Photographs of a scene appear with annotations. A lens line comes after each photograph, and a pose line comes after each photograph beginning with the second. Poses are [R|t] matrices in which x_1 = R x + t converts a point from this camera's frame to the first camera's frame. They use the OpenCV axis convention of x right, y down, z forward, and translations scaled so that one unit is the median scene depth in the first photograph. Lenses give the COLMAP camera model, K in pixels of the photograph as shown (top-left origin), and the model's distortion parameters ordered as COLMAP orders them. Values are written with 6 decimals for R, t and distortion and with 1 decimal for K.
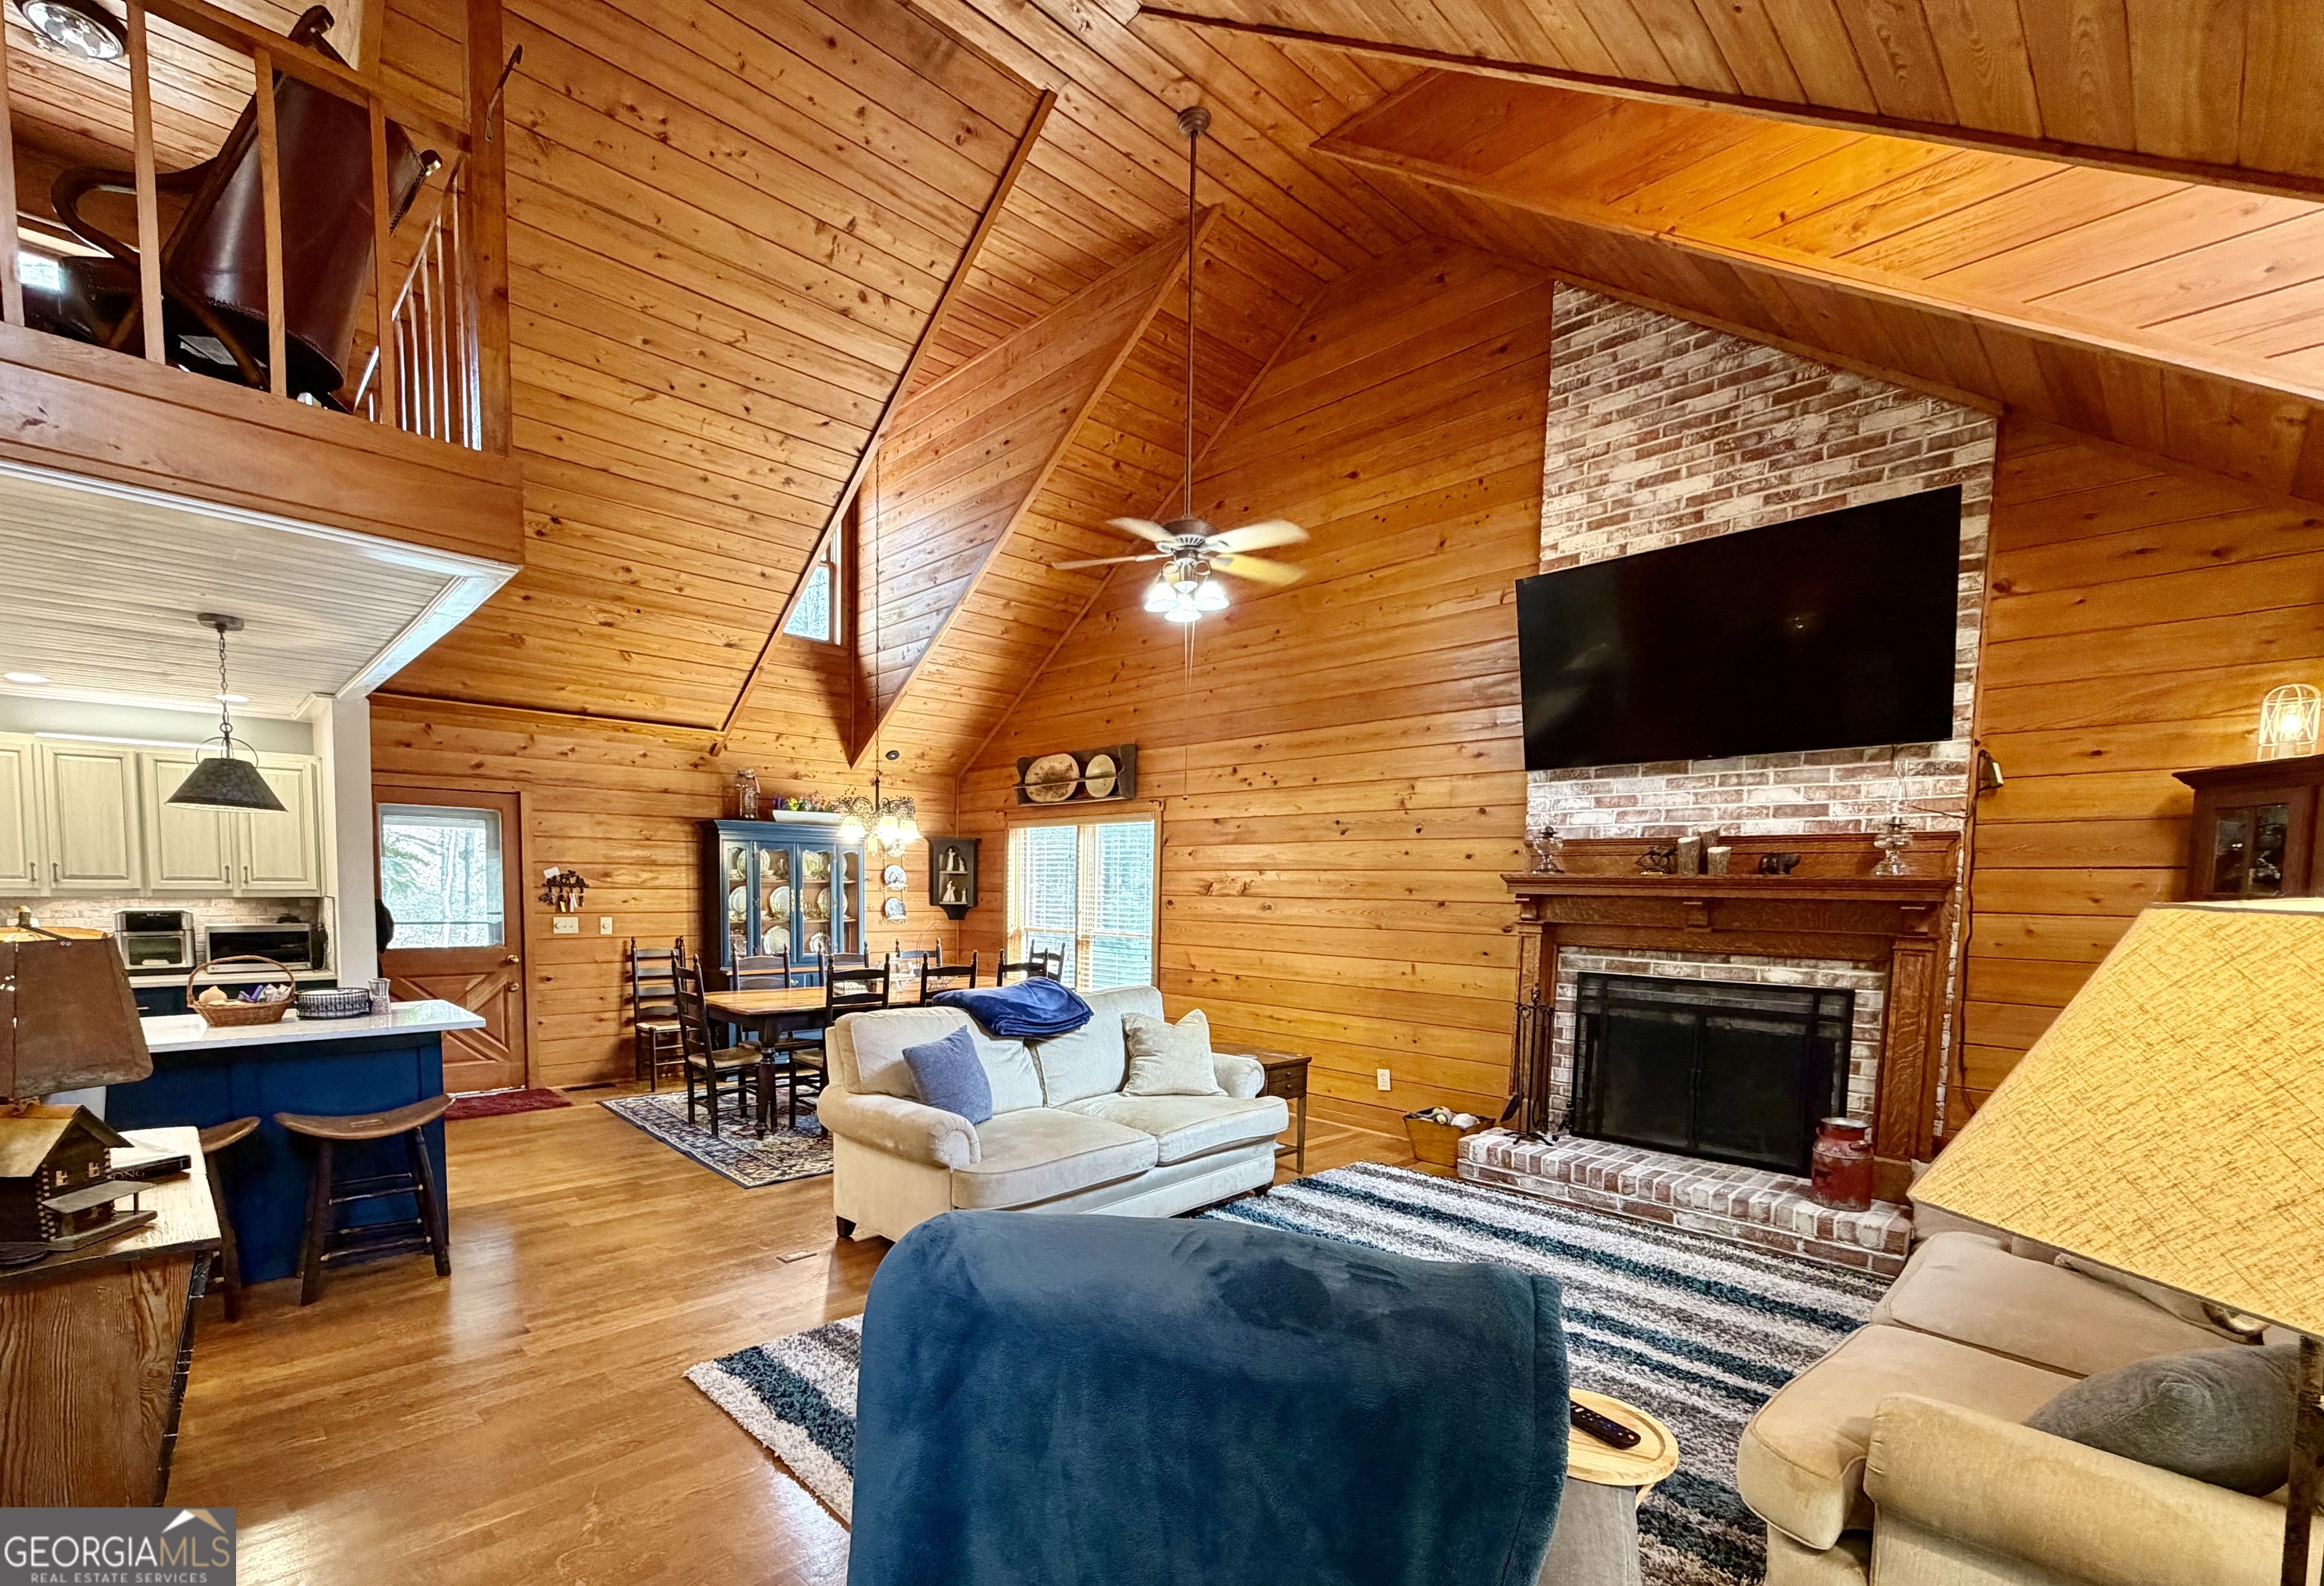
lens RADIAL K [[1016.2, 0, 1044.7], [0, 1016.2, 959.1], [0, 0, 1]] dist [0.000301, 0.000395]
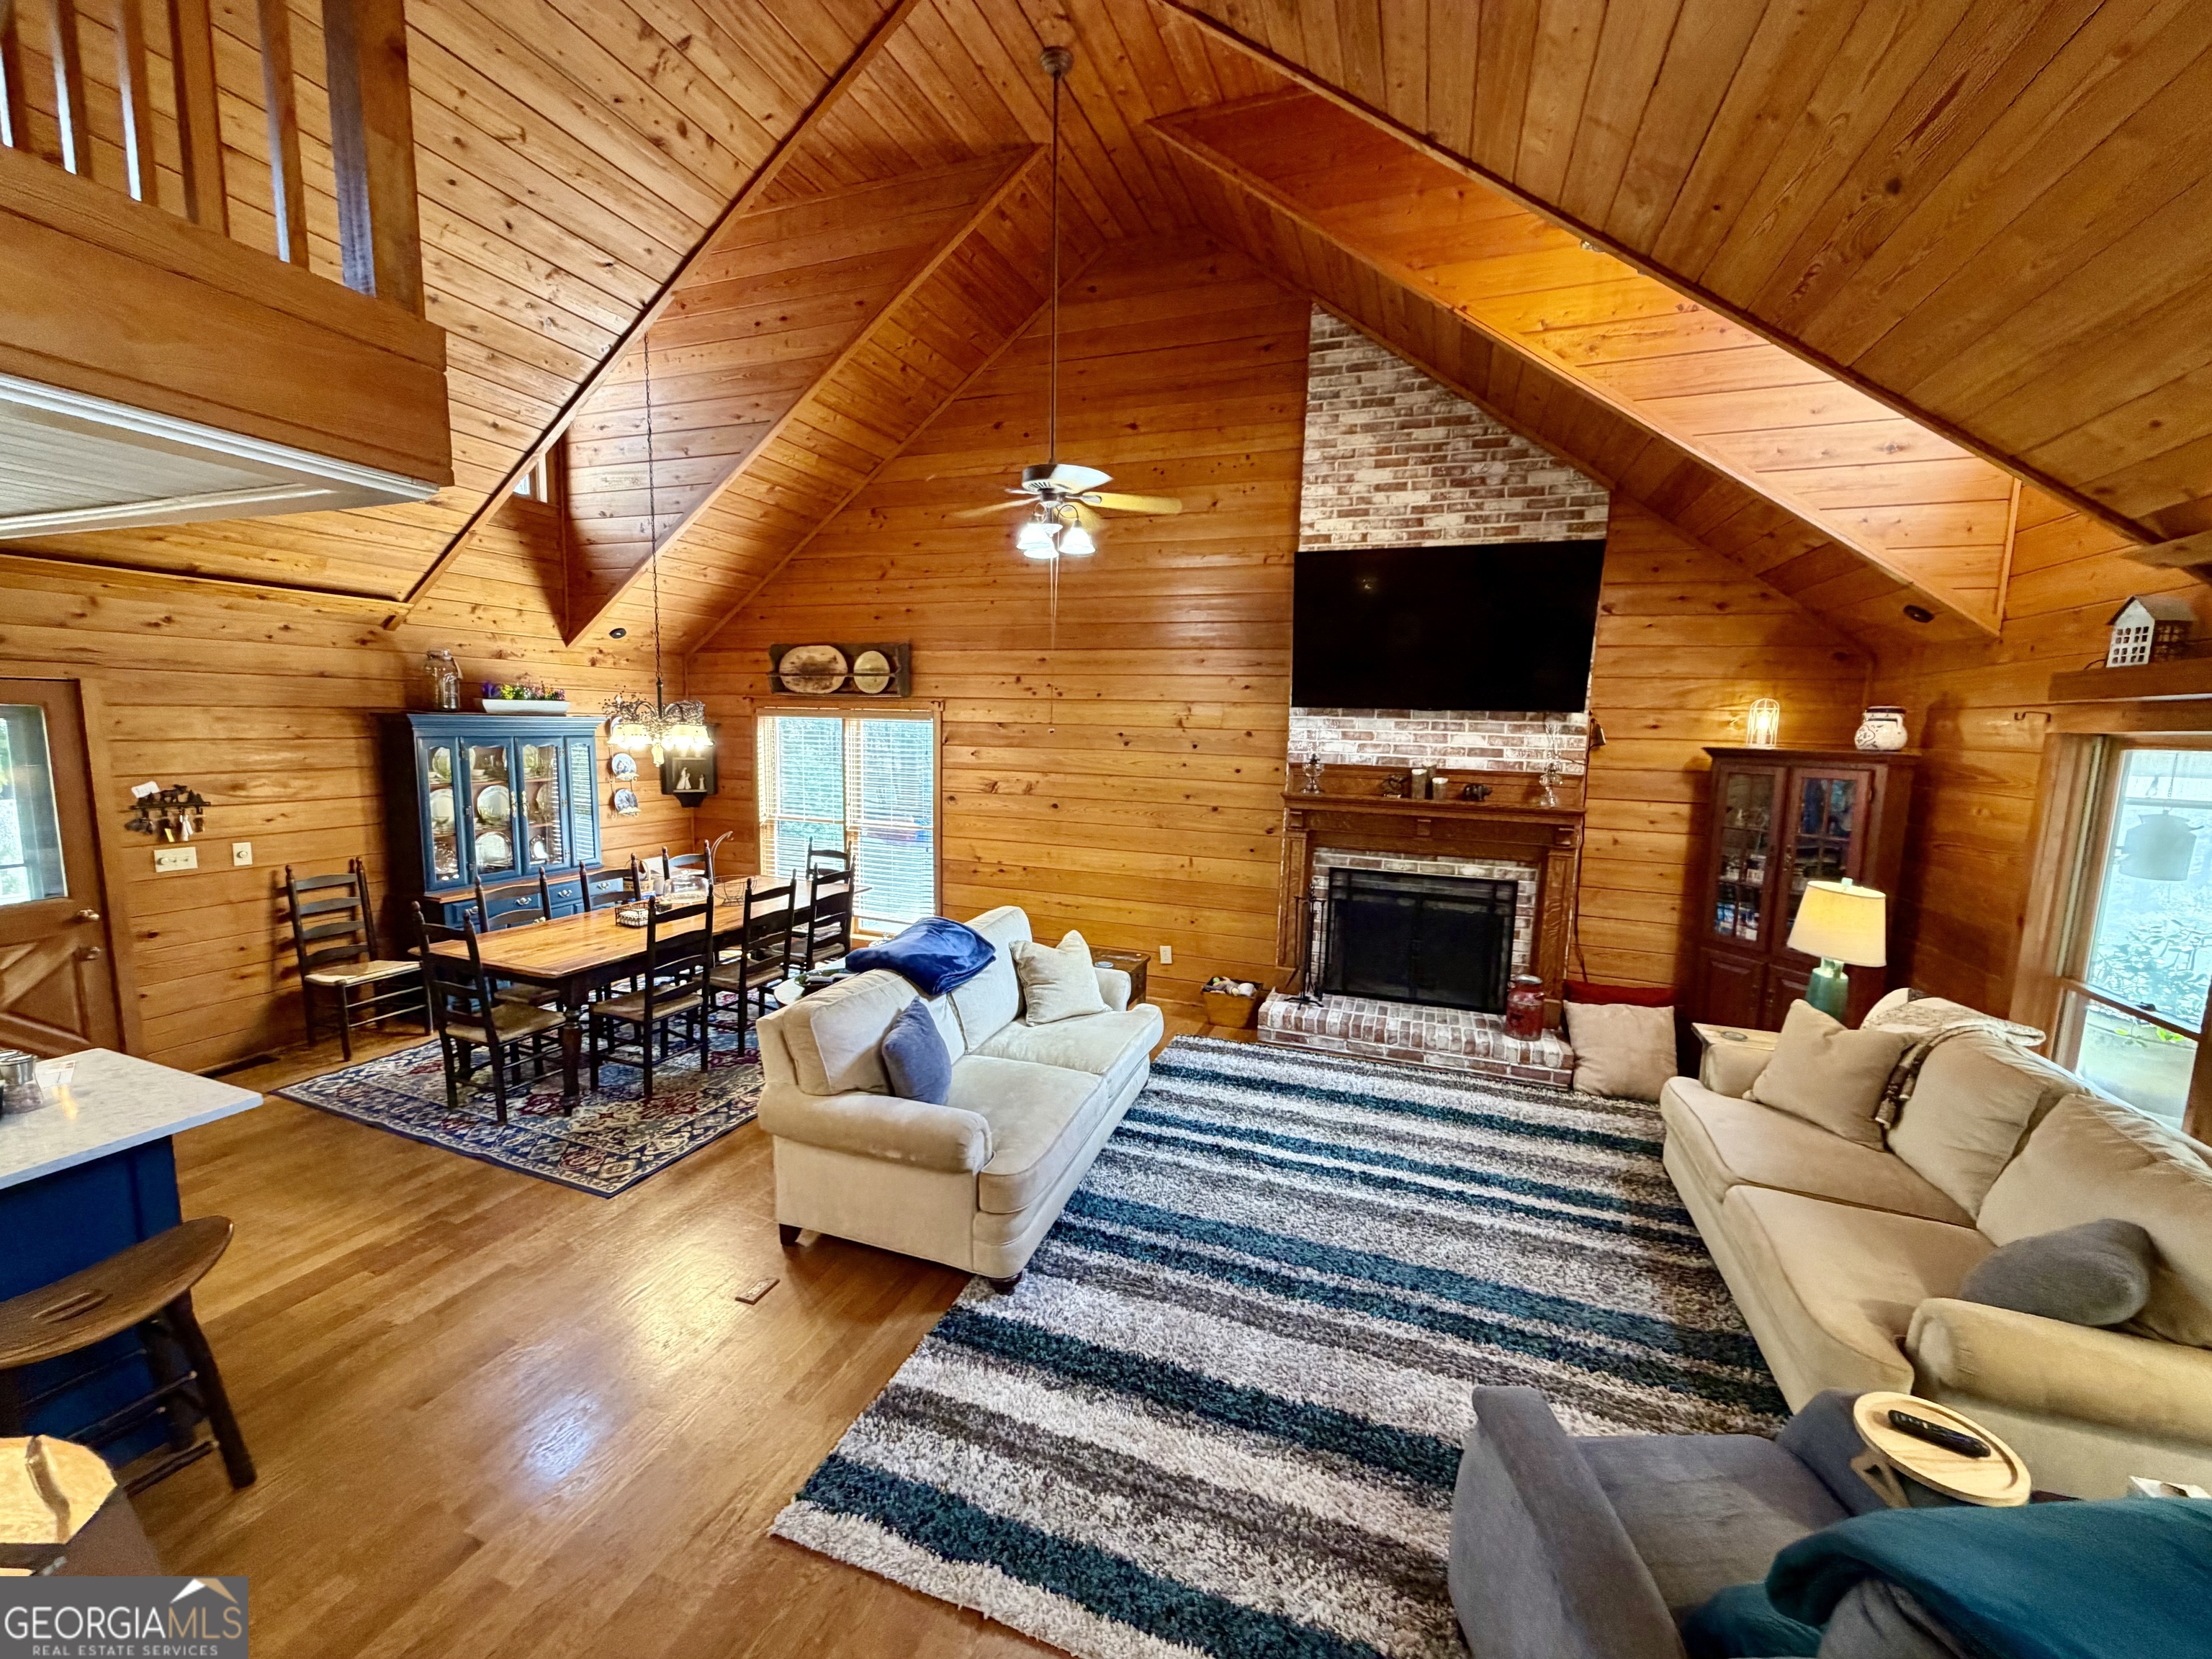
lens RADIAL K [[880.1, 0, 1104.0], [0, 880.1, 831.9], [0, 0, 1]] dist [0.000780, -0.000137]
pose [[0.879679, -0.050847, 0.472842, -0.247901], [0.021529, 0.997506, 0.067215, -0.112938], [-0.475081, -0.048948, 0.878580, 0.163801]]
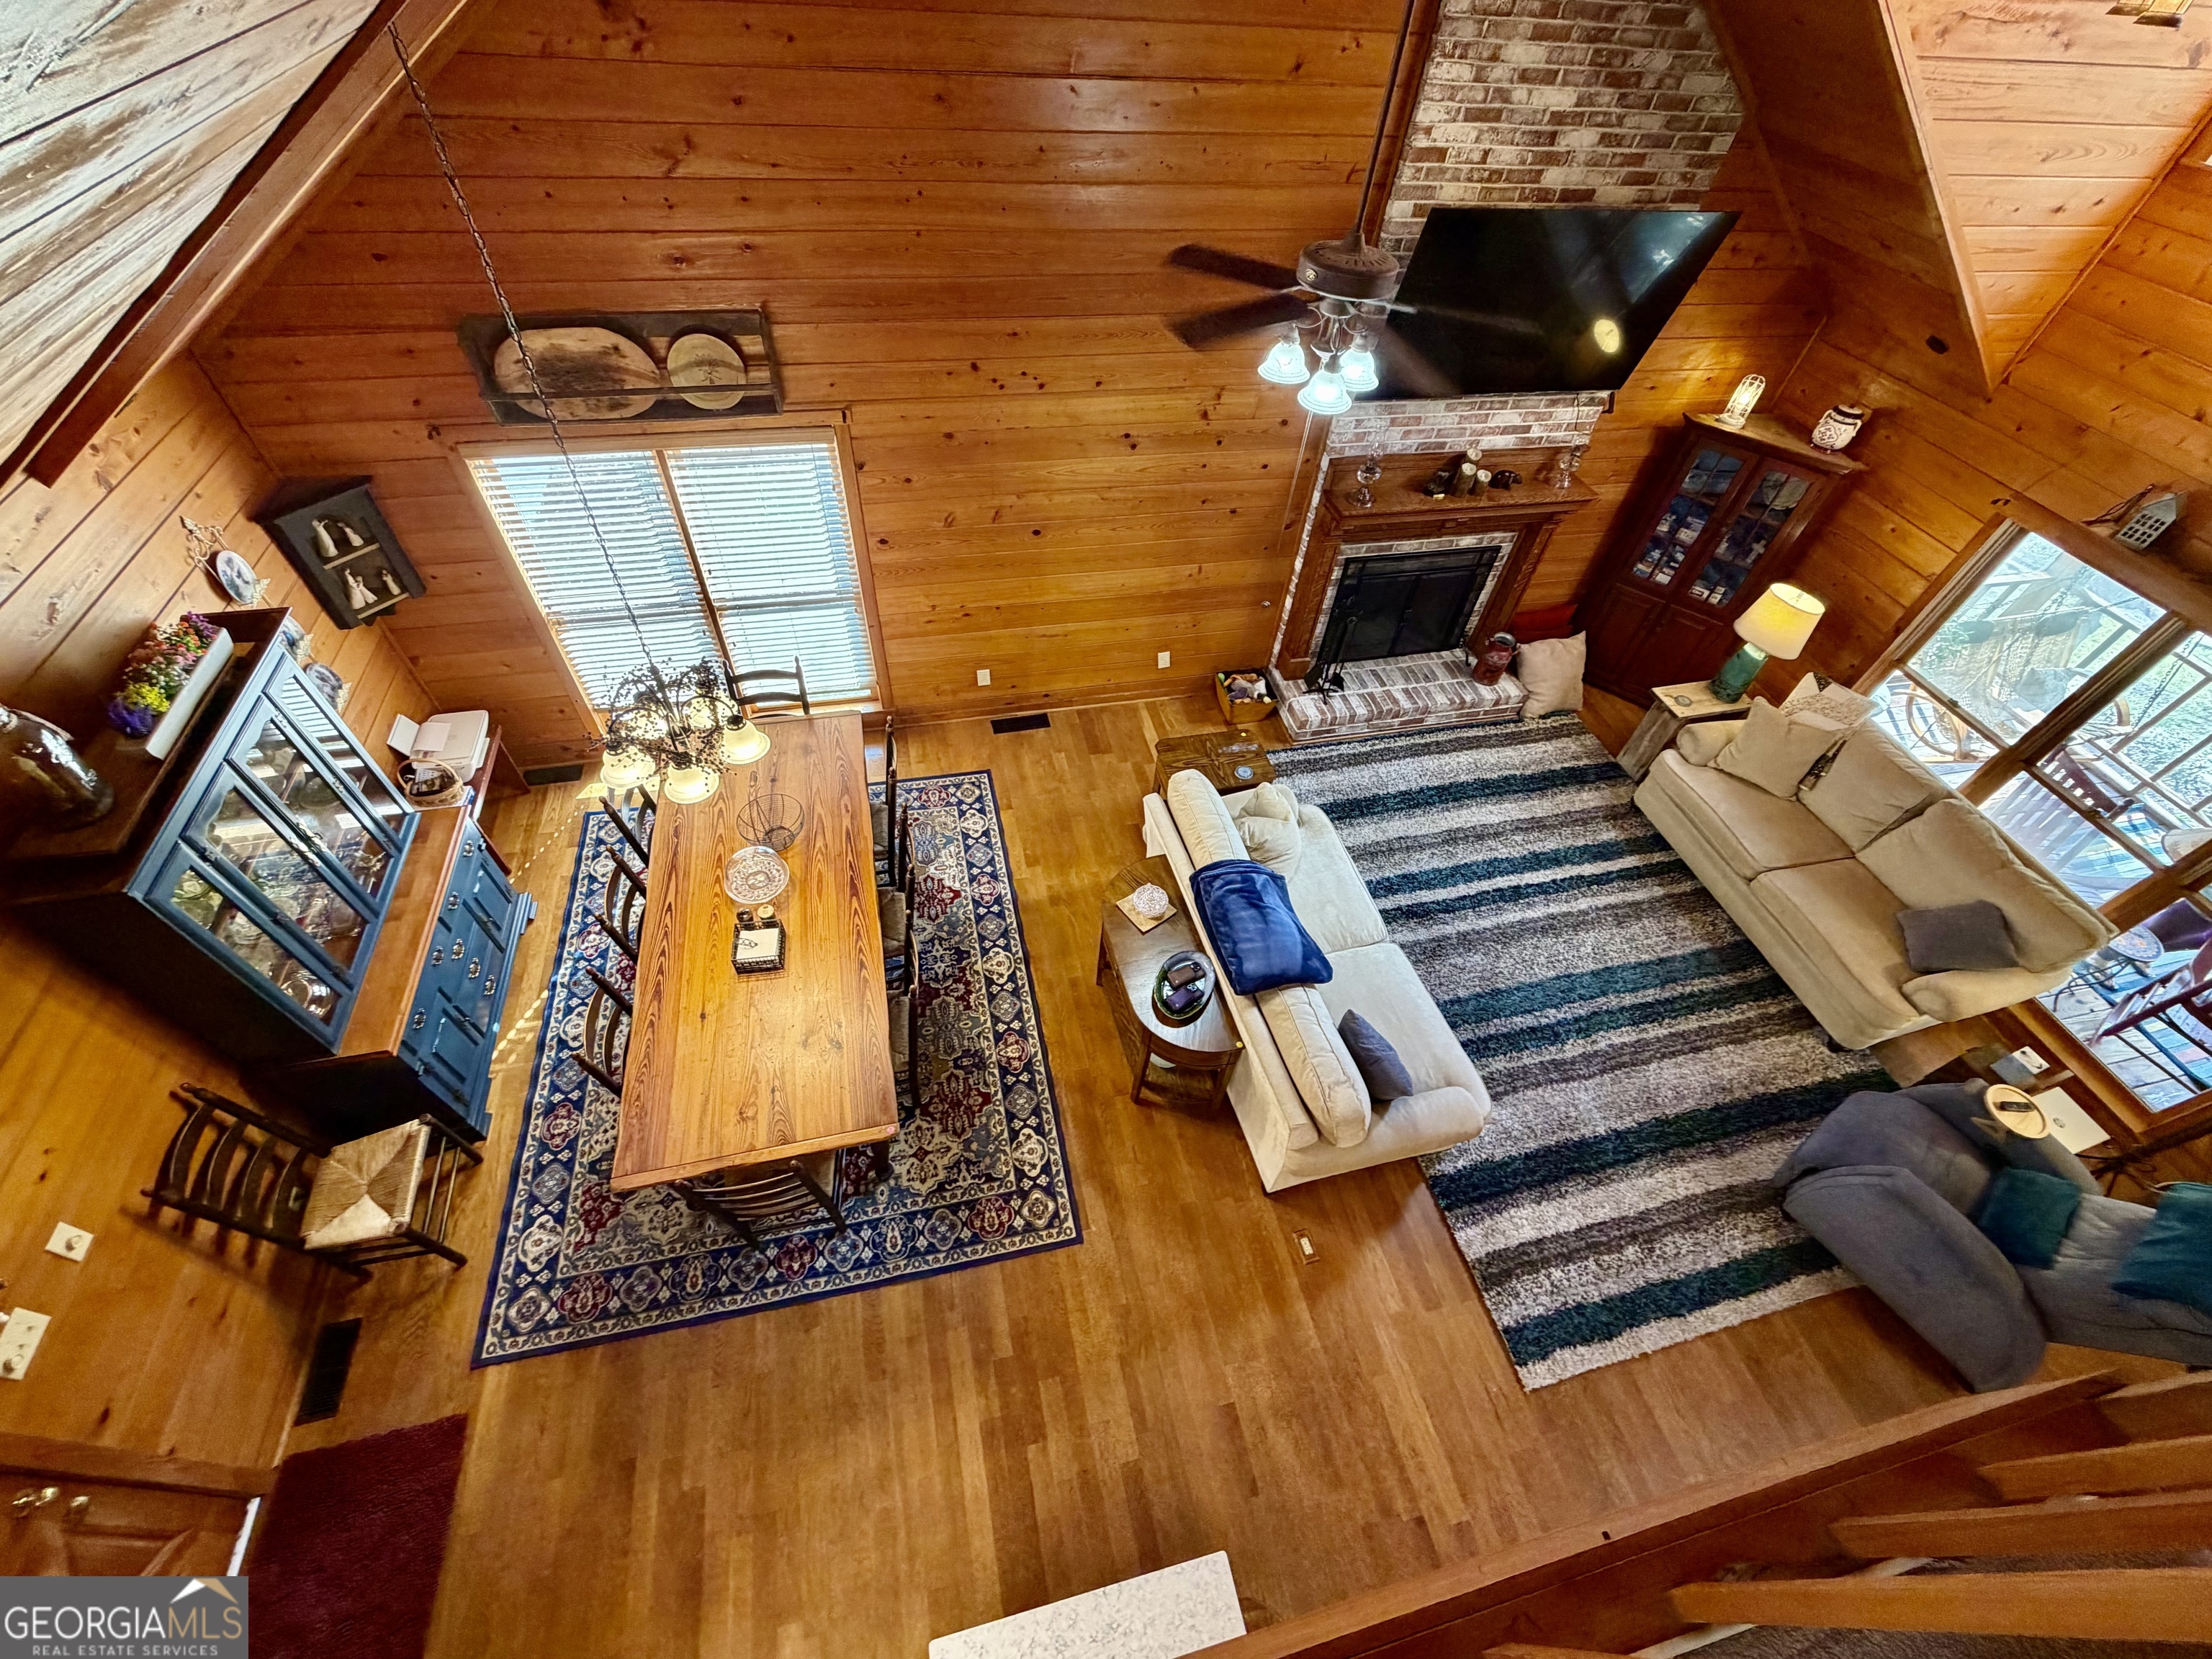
lens RADIAL K [[880.1, 0, 1105.0], [0, 880.1, 831.7], [0, 0, 1]] dist [0.000780, -0.000137]
pose [[0.462798, -0.659649, 0.592184, -0.480856], [0.005438, 0.670129, 0.742225, -0.572547], [-0.886447, -0.340280, 0.313722, 0.813000]]
